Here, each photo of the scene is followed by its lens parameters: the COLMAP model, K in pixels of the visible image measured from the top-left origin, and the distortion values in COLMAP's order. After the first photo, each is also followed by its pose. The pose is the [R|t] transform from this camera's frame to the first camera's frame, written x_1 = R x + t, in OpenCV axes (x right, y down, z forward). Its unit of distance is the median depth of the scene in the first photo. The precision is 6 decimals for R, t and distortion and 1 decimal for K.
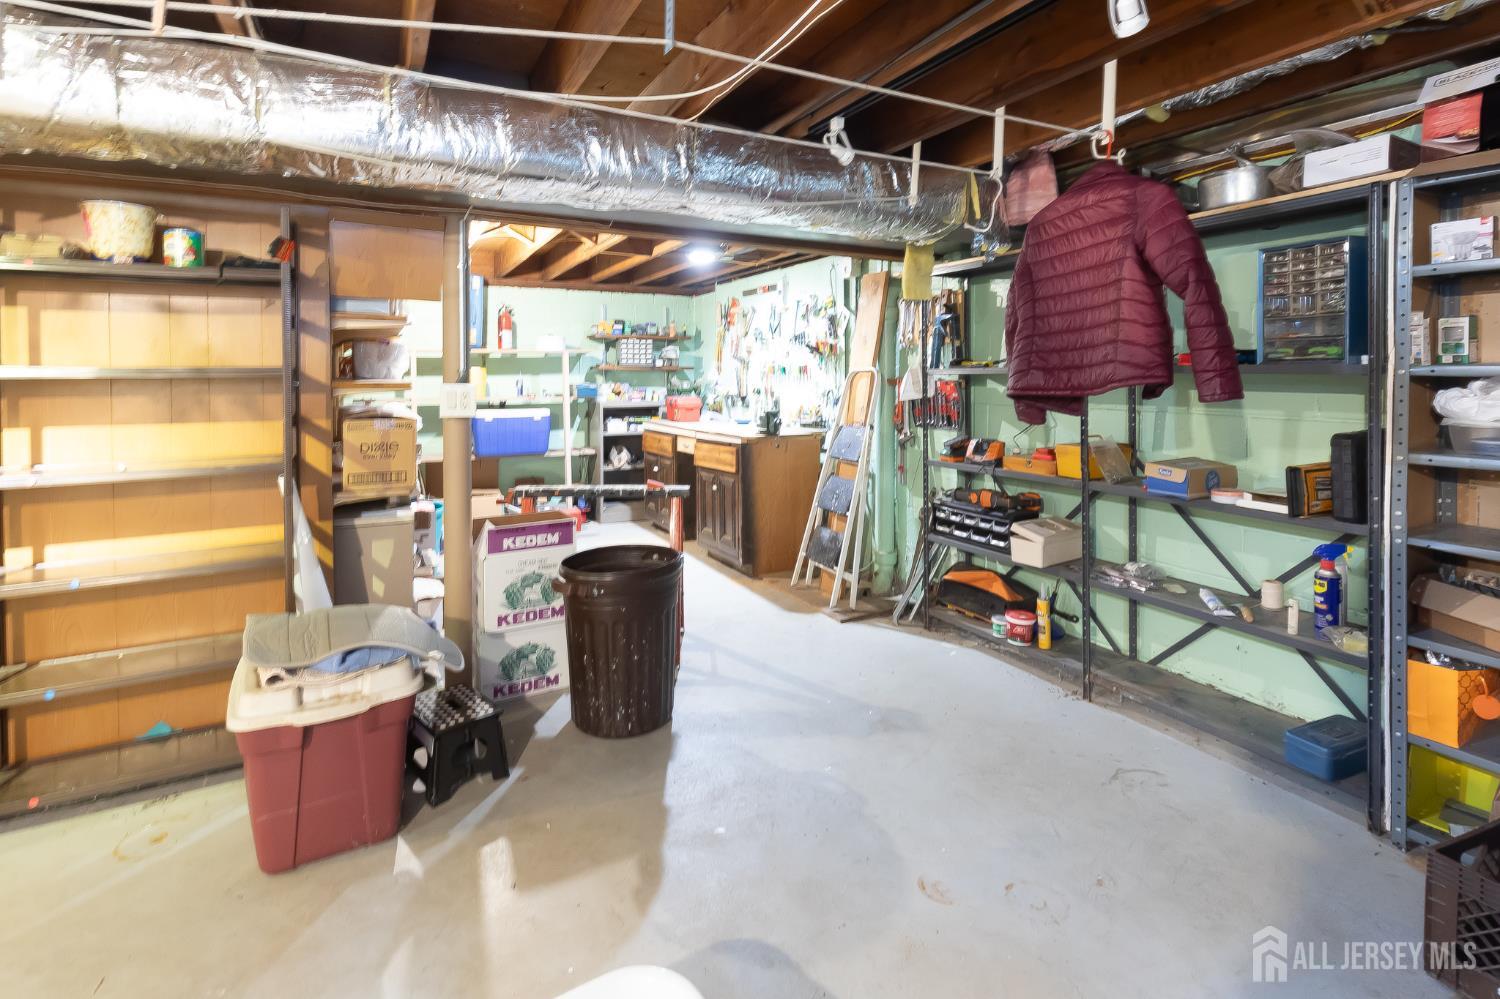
lens RADIAL K [[697.8, 0, 747.8], [0, 697.8, 401.0], [0, 0, 1]] dist [0.002348, 0.000140]
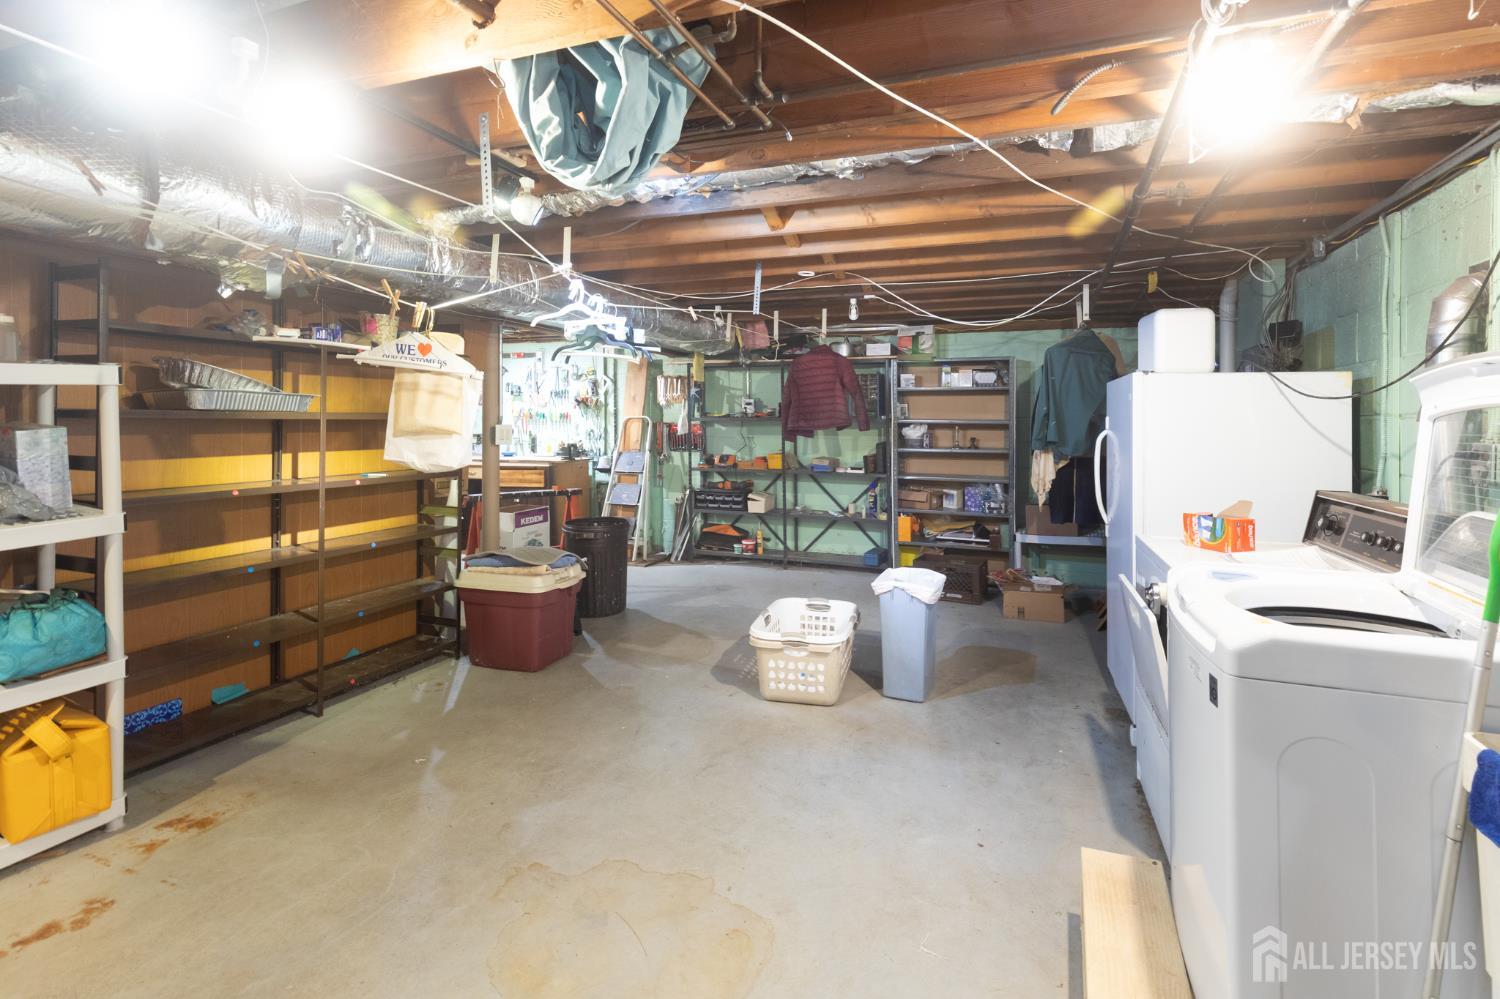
lens RADIAL K [[705.8, 0, 748.5], [0, 705.8, 431.5], [0, 0, 1]] dist [0.002824, 0.000325]
pose [[0.766864, -0.001782, 0.641808, -1.169717], [0.014577, 0.999787, -0.014641, 0.027668], [-0.641645, 0.020583, 0.766726, -0.724723]]
